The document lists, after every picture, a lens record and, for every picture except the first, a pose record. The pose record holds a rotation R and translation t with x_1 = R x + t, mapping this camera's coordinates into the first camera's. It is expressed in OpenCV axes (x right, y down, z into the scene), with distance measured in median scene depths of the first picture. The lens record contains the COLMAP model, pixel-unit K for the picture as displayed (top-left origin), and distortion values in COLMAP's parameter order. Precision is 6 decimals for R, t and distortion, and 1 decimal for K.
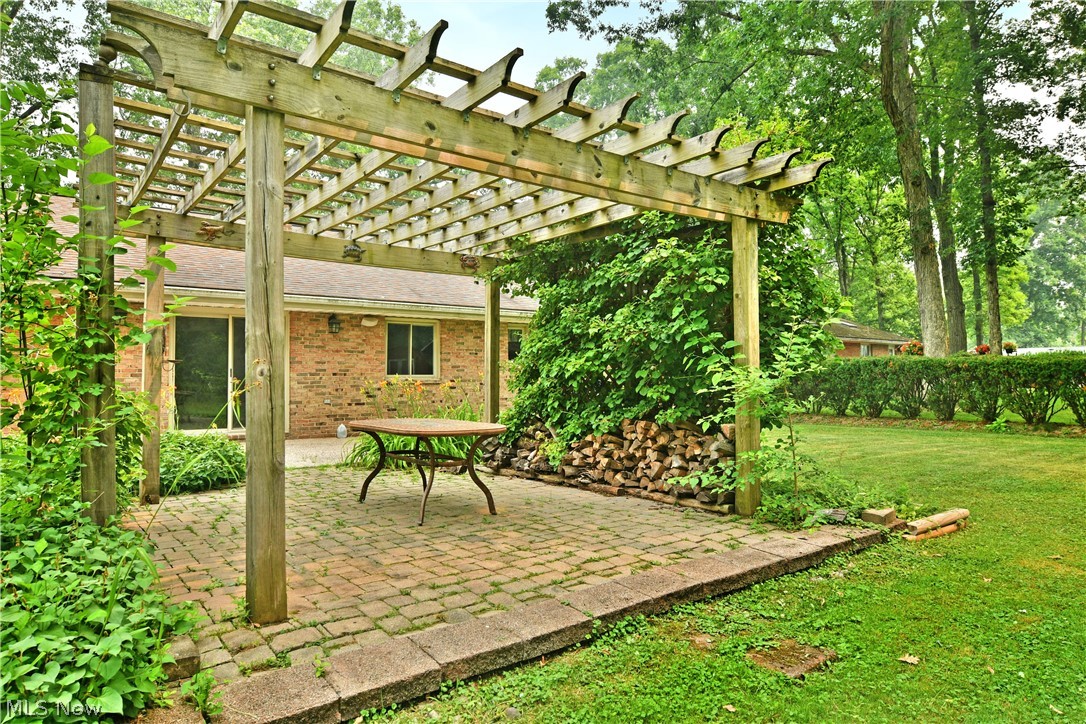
lens RADIAL K [[644.1, 0, 543.0], [0, 644.1, 362.0], [0, 0, 1]] dist [0.024121, 0.000107]
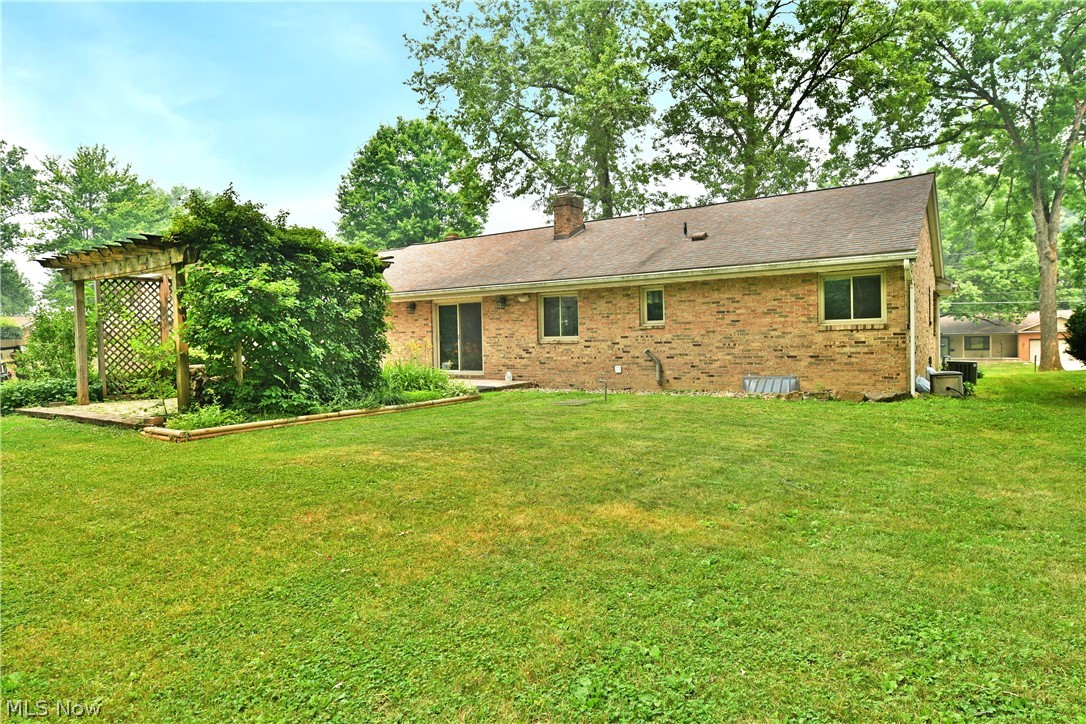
lens RADIAL K [[644.1, 0, 543.0], [0, 644.1, 362.0], [0, 0, 1]] dist [0.024121, 0.000107]
pose [[0.352735, 0.029130, -0.935270, 1.033949], [0.037087, 0.998295, 0.045081, 0.012471], [0.934988, -0.050588, 0.351053, 0.550104]]
